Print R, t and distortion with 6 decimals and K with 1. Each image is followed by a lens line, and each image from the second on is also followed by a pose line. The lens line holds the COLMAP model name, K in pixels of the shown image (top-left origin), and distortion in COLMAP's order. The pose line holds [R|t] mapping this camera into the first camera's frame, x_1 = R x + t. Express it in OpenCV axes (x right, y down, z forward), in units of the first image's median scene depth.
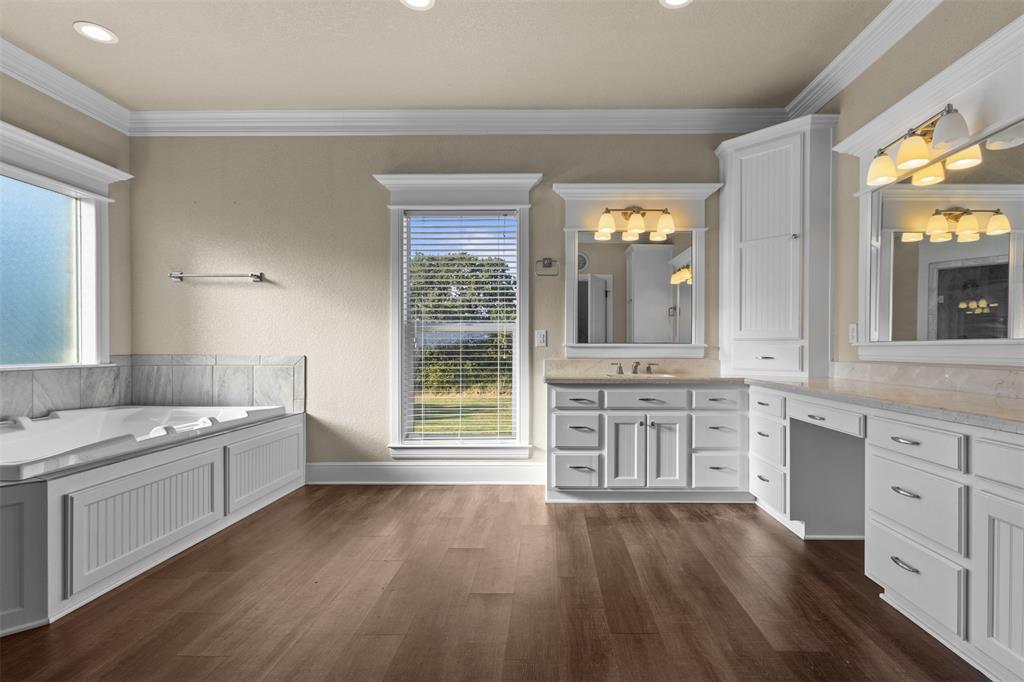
lens RADIAL K [[496.1, 0, 541.5], [0, 496.1, 351.1], [0, 0, 1]] dist [0.000303, 0.001109]
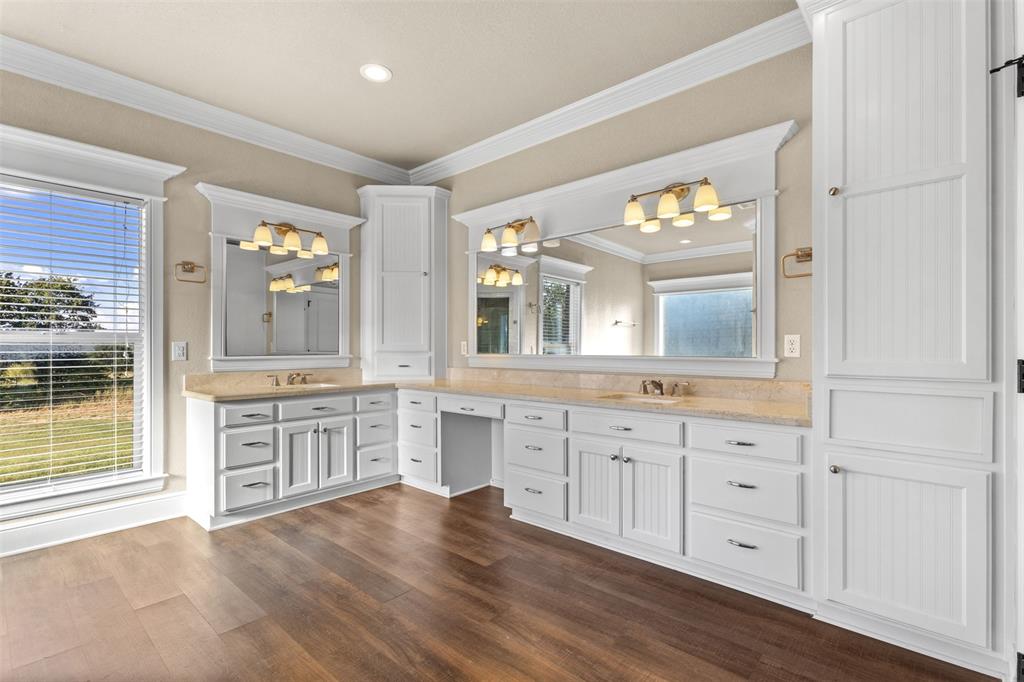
lens RADIAL K [[475.8, 0, 511.2], [0, 475.8, 344.5], [0, 0, 1]] dist [-0.000873, 0.002305]
pose [[0.654590, 0.001549, 0.755983, -0.301234], [0.006972, 0.999943, -0.008086, -0.030945], [-0.755952, 0.010564, 0.654542, -0.005672]]
